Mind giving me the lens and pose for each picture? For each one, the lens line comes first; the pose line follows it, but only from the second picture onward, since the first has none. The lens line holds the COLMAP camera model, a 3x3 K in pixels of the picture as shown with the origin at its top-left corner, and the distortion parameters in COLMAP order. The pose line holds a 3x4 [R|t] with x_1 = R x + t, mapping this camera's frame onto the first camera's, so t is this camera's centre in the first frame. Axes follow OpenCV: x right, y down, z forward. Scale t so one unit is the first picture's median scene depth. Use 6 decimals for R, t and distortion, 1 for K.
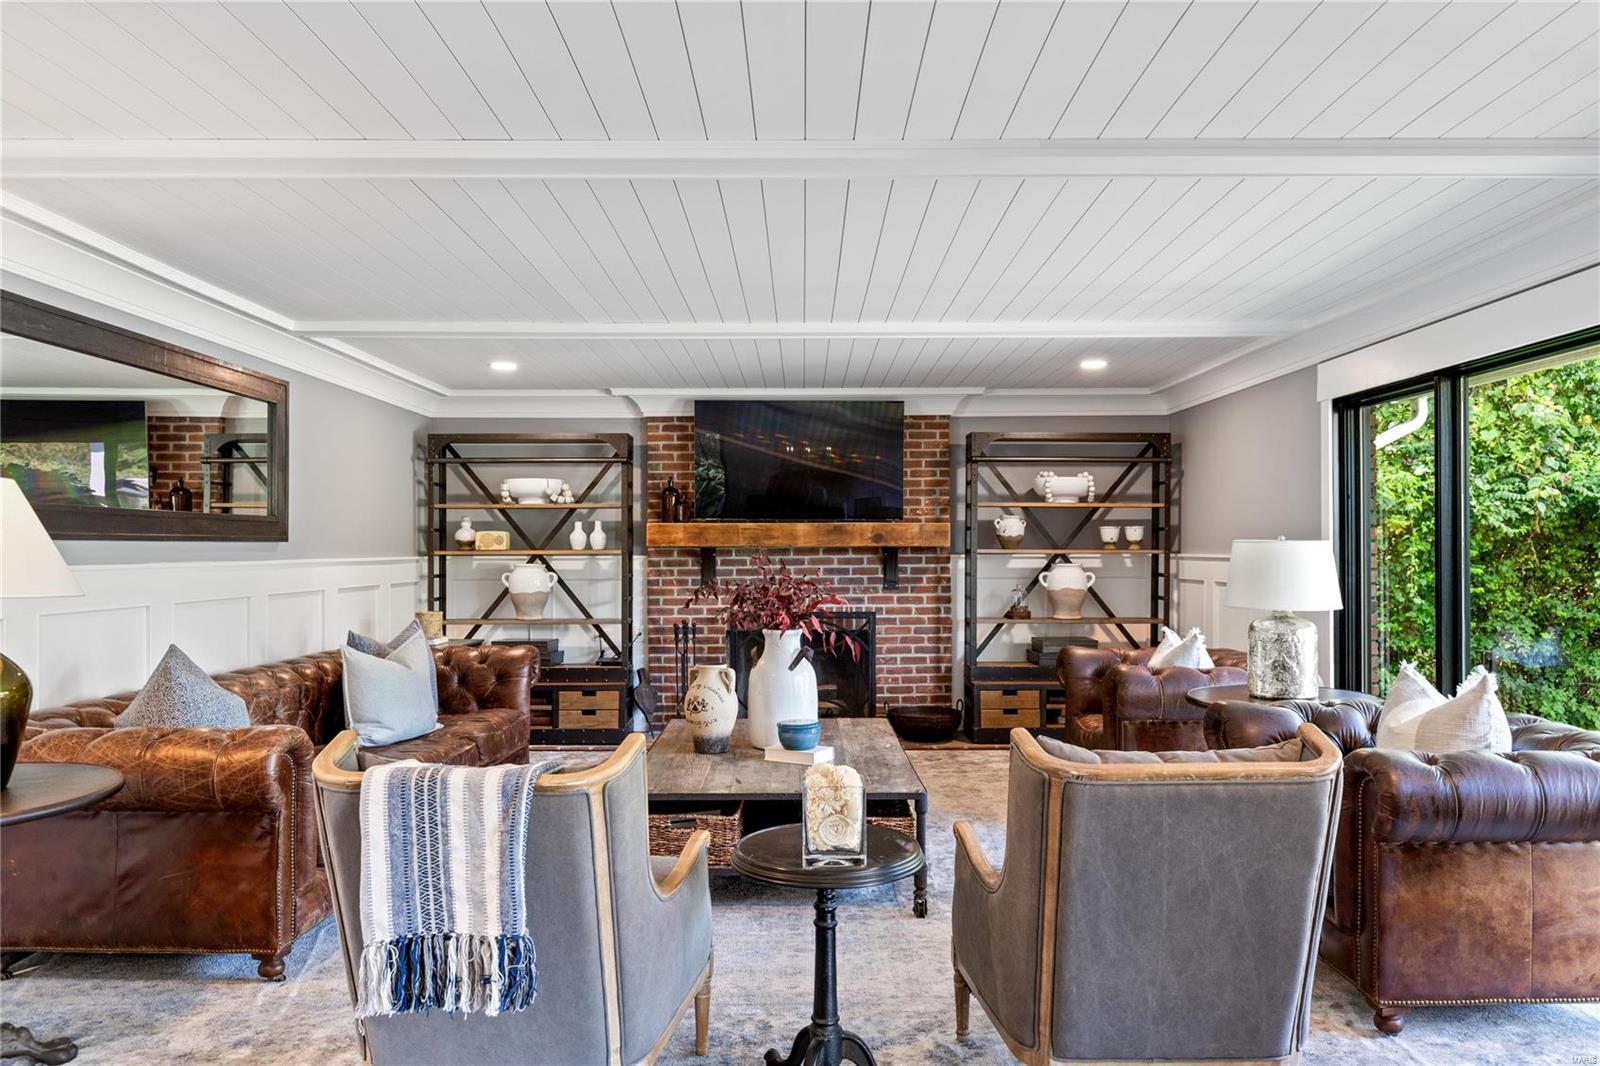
lens RADIAL K [[1075.4, 0, 807.2], [0, 1075.4, 535.6], [0, 0, 1]] dist [-0.005167, -0.001125]
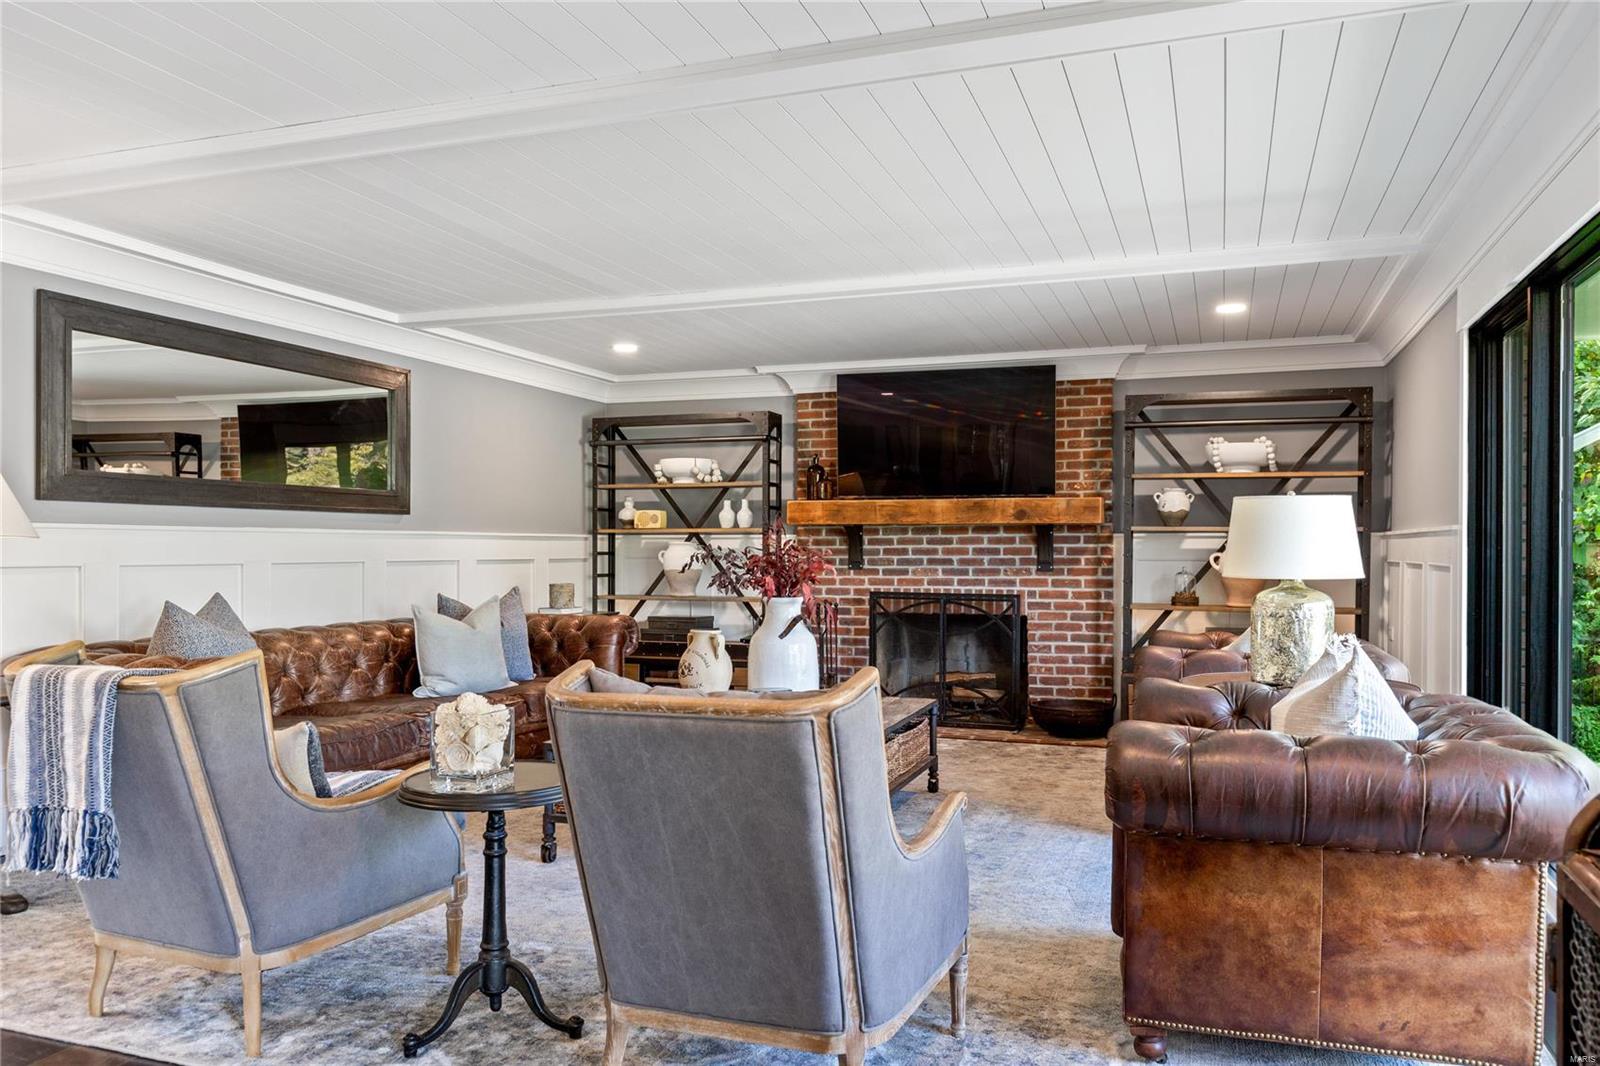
lens RADIAL K [[1125.4, 0, 825.4], [0, 1125.4, 551.7], [0, 0, 1]] dist [0.002578, -0.002640]
pose [[0.944216, 0.004888, -0.329289, 0.219683], [0.000002, 0.999890, 0.014848, 0.019358], [0.329326, -0.014020, 0.944112, 0.031387]]
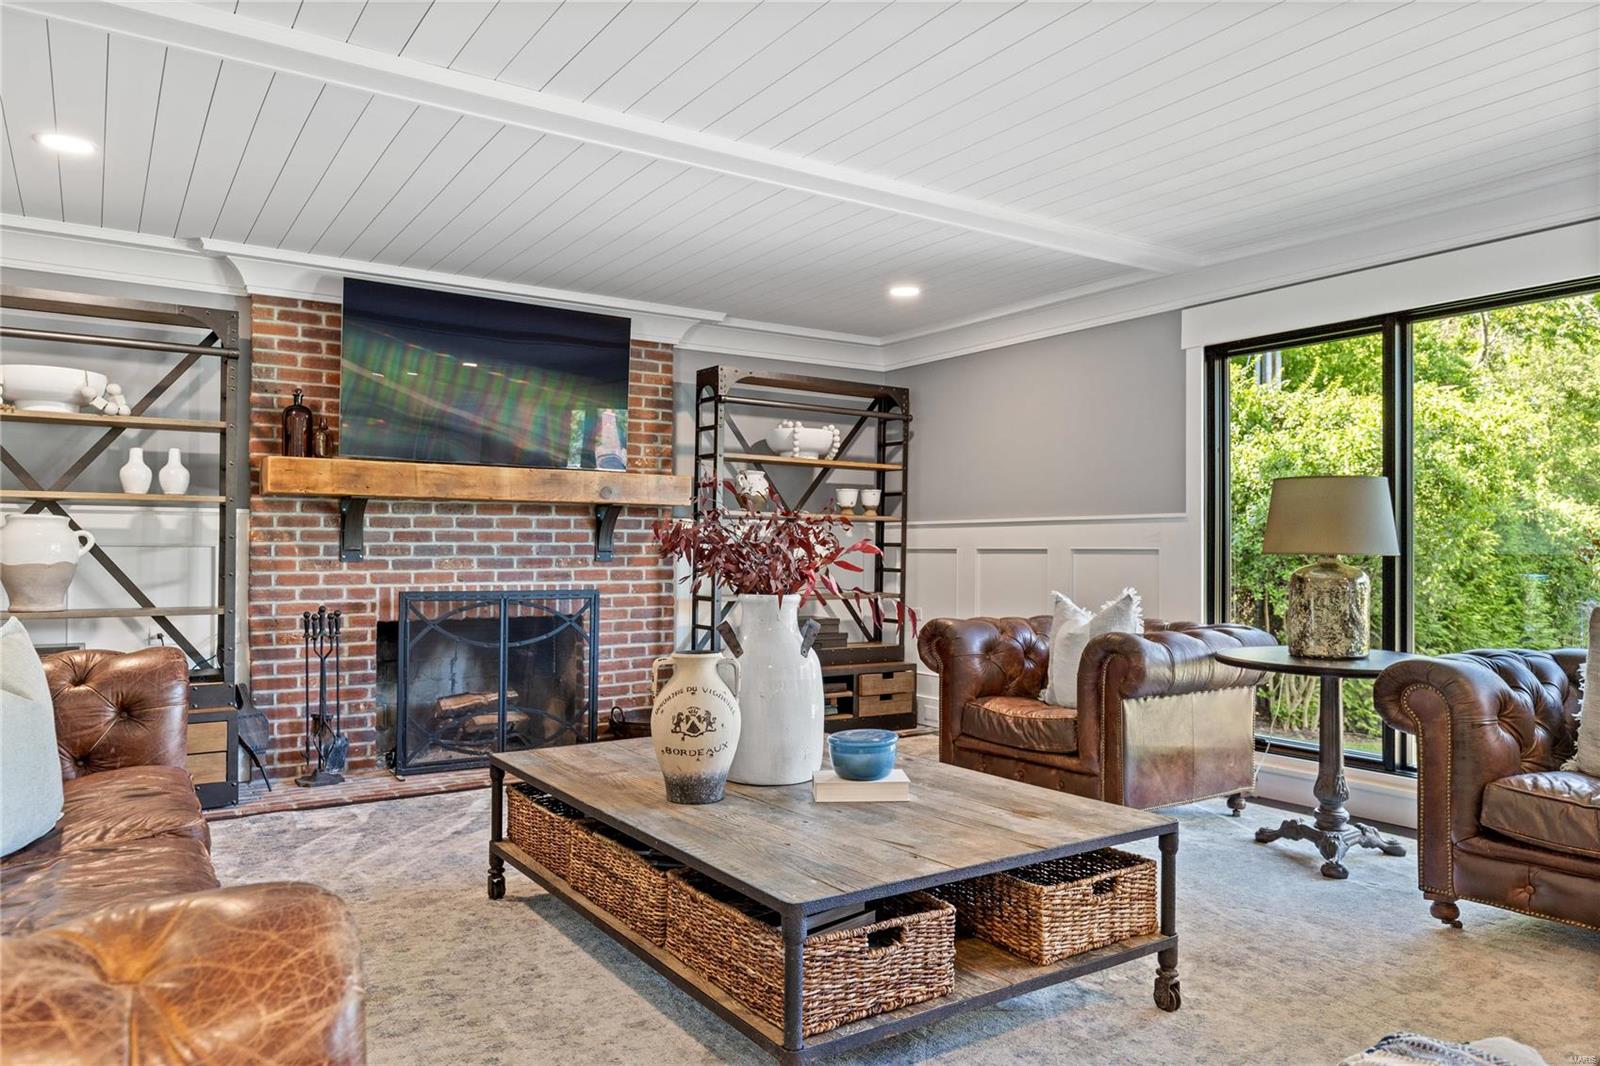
lens RADIAL K [[1059.1, 0, 801.6], [0, 1059.1, 537.6], [0, 0, 1]] dist [-0.002419, -0.000017]
pose [[0.836051, 0.012856, 0.548500, -0.222949], [-0.012422, 0.999913, -0.004502, 0.035117], [-0.548510, -0.003049, 0.836138, 0.290800]]
